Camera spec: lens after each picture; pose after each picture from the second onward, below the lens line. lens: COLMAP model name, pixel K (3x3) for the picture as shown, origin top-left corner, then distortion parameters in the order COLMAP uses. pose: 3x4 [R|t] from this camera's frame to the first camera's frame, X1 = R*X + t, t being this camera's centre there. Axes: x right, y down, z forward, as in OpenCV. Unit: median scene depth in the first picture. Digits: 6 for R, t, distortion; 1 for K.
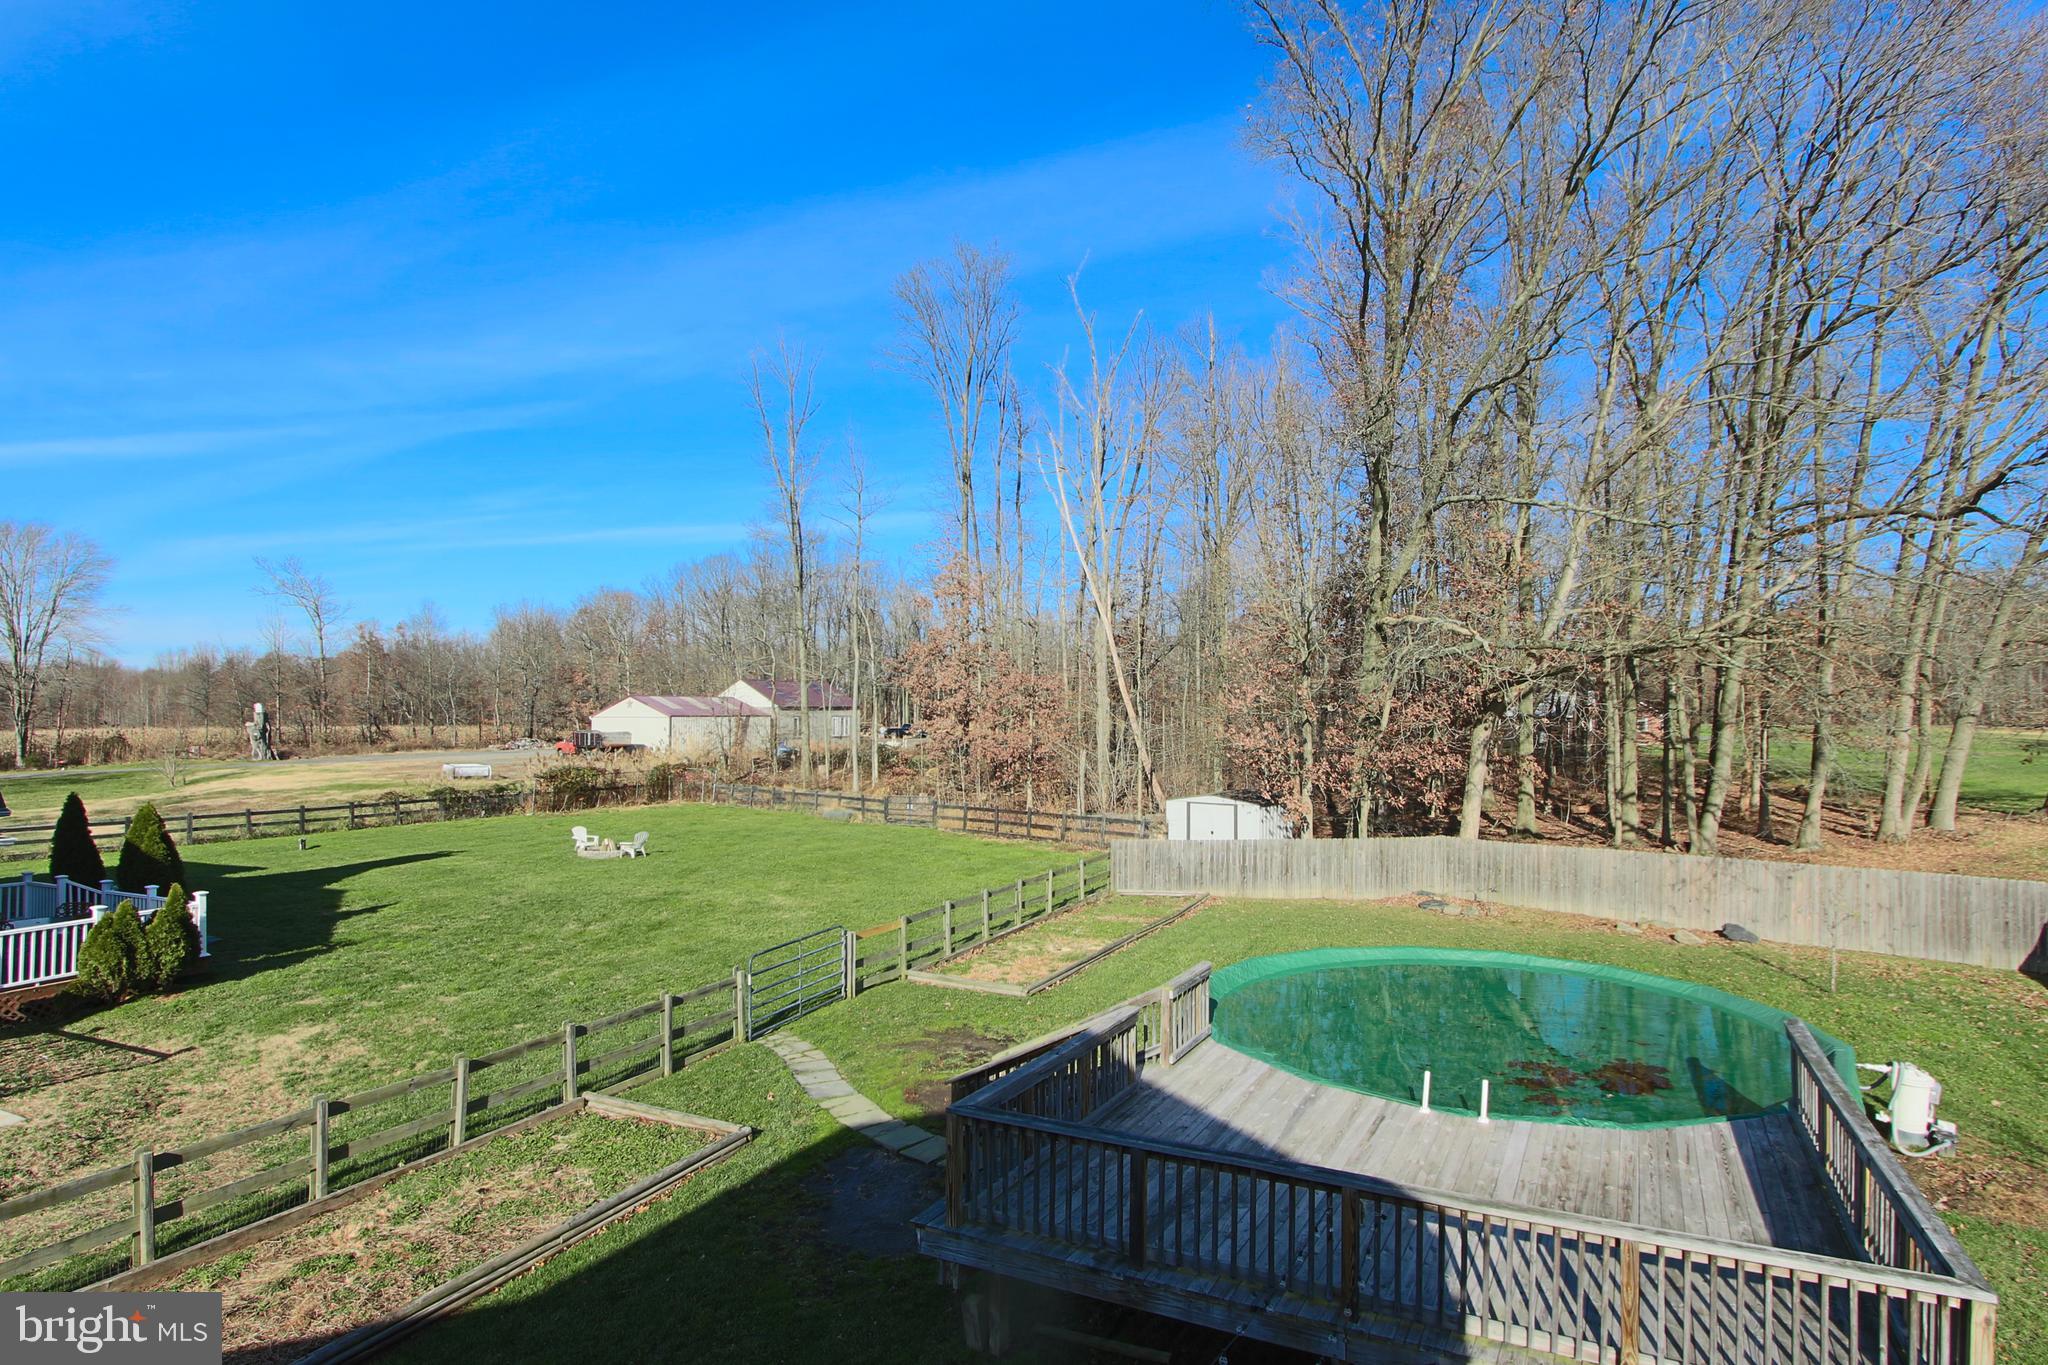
lens RADIAL K [[978.6, 0, 1025.5], [0, 978.6, 699.1], [0, 0, 1]] dist [-0.004161, -0.000317]
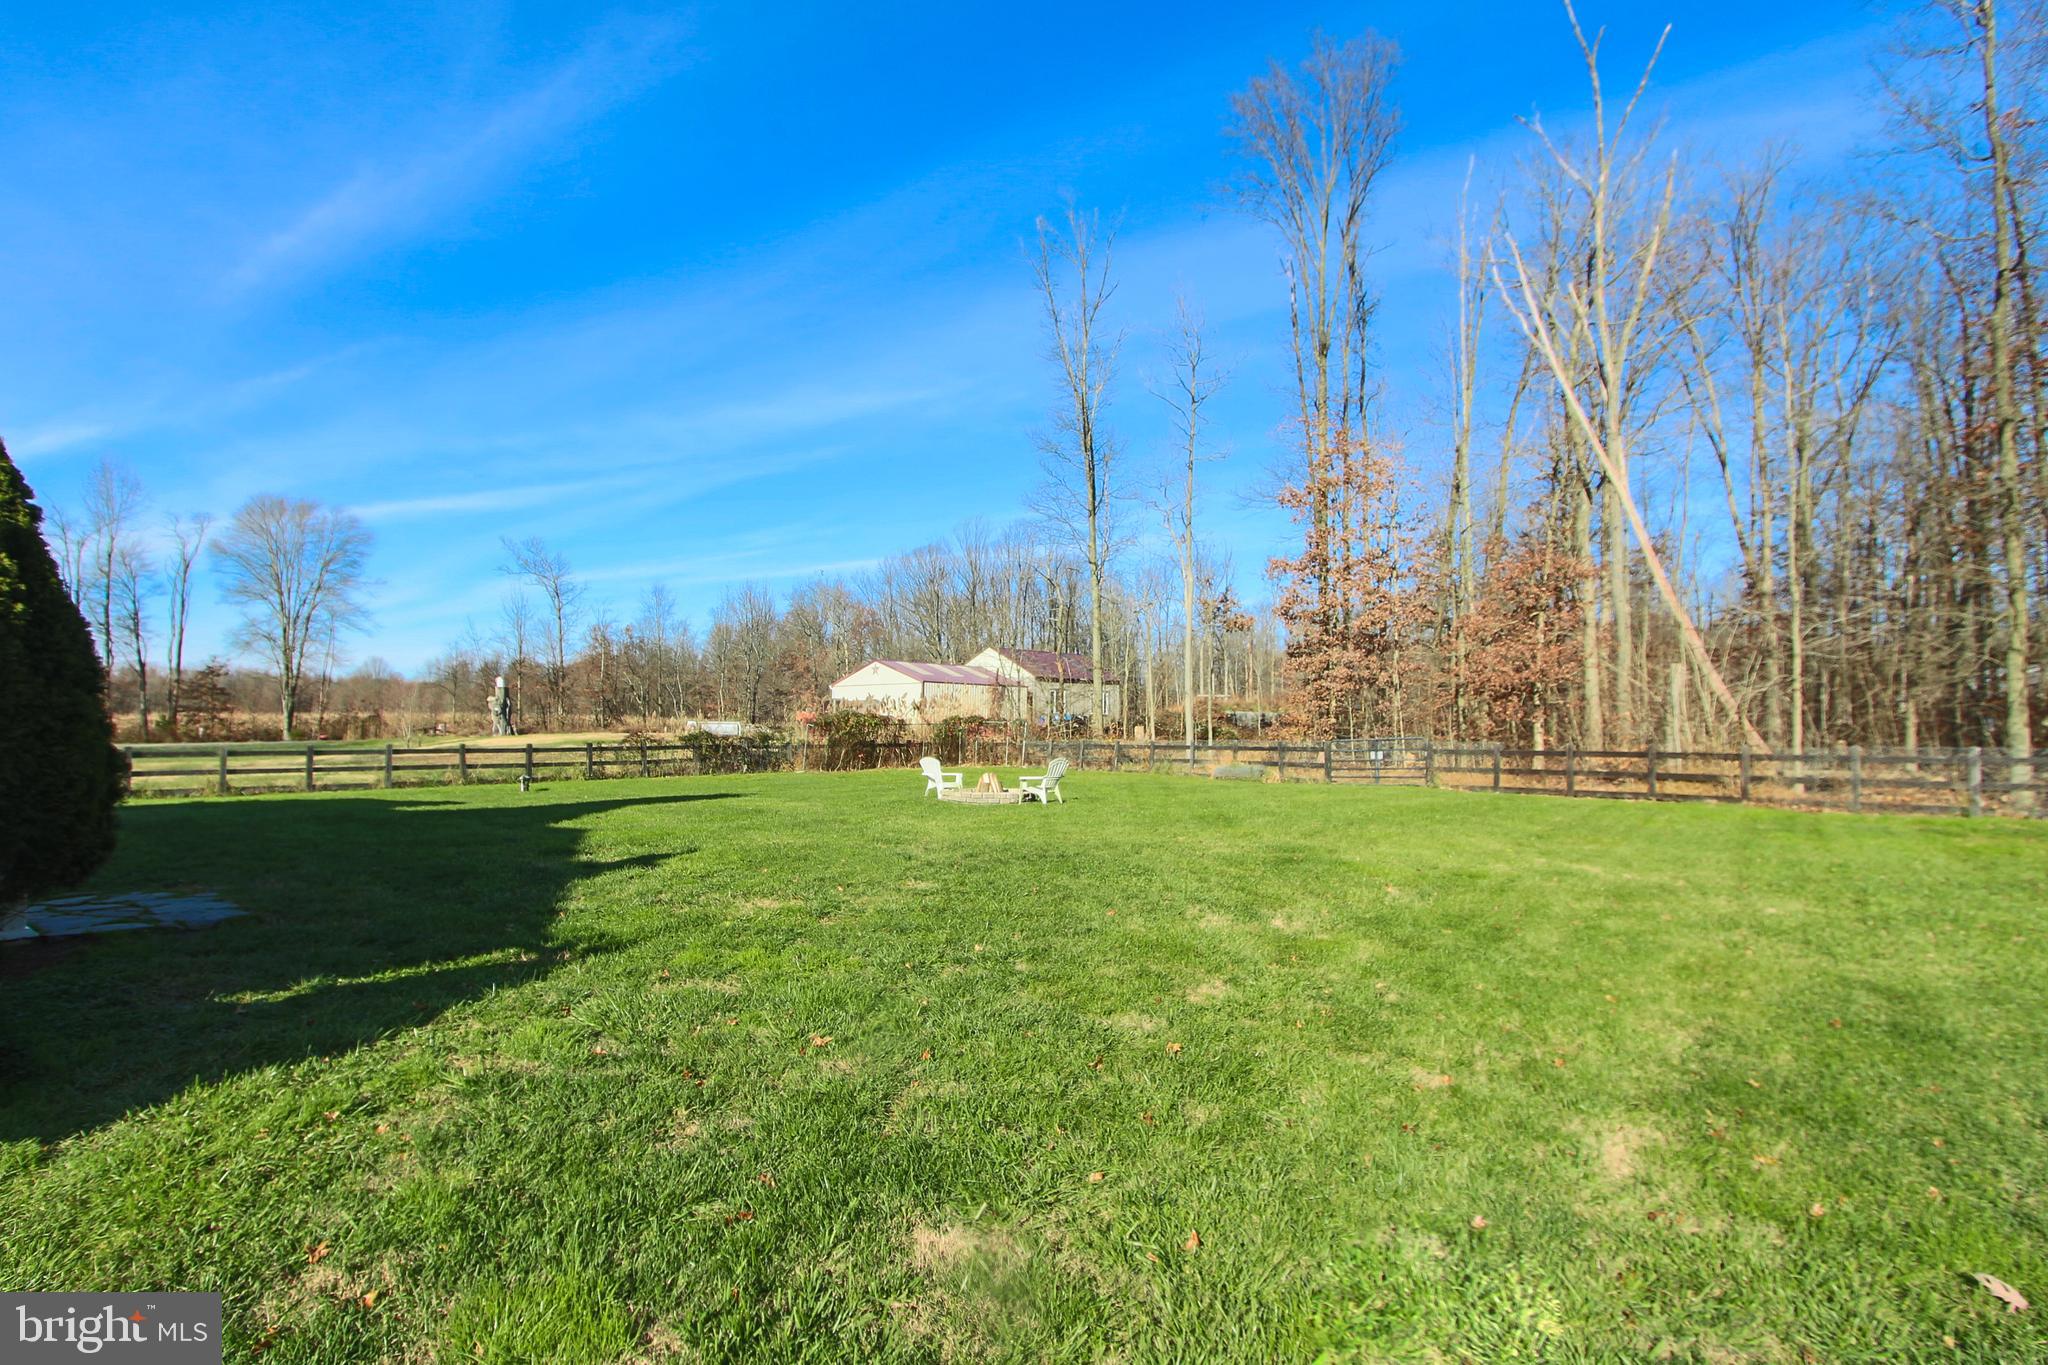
lens RADIAL K [[978.6, 0, 1026.2], [0, 978.6, 681.3], [0, 0, 1]] dist [-0.004161, -0.000317]
pose [[0.983791, -0.004825, -0.179254, -0.207847], [-0.000260, 0.999598, -0.028334, 0.072292], [0.179319, 0.027921, 0.983395, 0.295515]]
